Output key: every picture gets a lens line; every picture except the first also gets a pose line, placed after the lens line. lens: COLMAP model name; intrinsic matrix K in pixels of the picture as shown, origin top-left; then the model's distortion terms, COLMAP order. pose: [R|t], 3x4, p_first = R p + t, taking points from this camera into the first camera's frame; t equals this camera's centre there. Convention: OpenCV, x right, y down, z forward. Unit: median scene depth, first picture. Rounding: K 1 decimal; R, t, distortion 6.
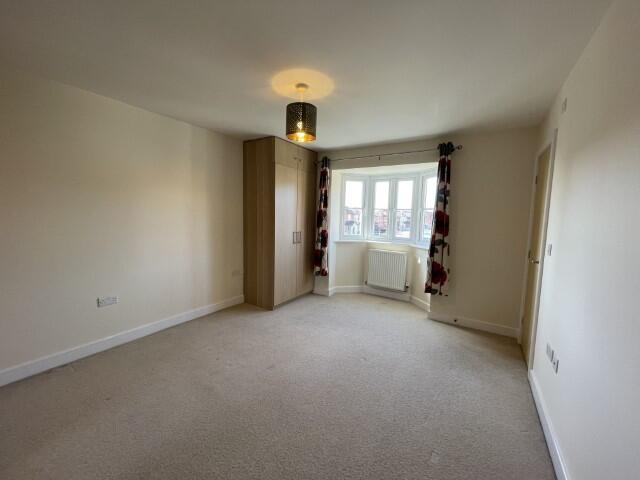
lens RADIAL K [[258.1, 0, 314.8], [0, 258.1, 238.5], [0, 0, 1]] dist [-0.000436, -0.000153]
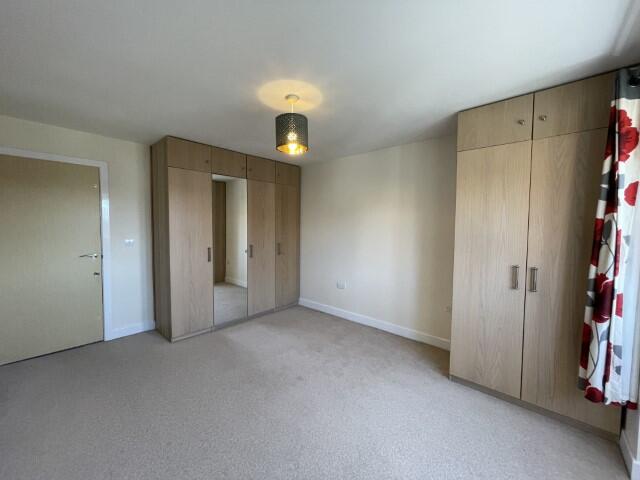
lens RADIAL K [[258.1, 0, 314.8], [0, 258.1, 238.5], [0, 0, 1]] dist [-0.000436, -0.000153]
pose [[-0.159938, 0.027489, -0.986744, 0.548300], [-0.098101, 0.994221, 0.043598, -0.070948], [0.982240, 0.103774, -0.156317, 0.778130]]
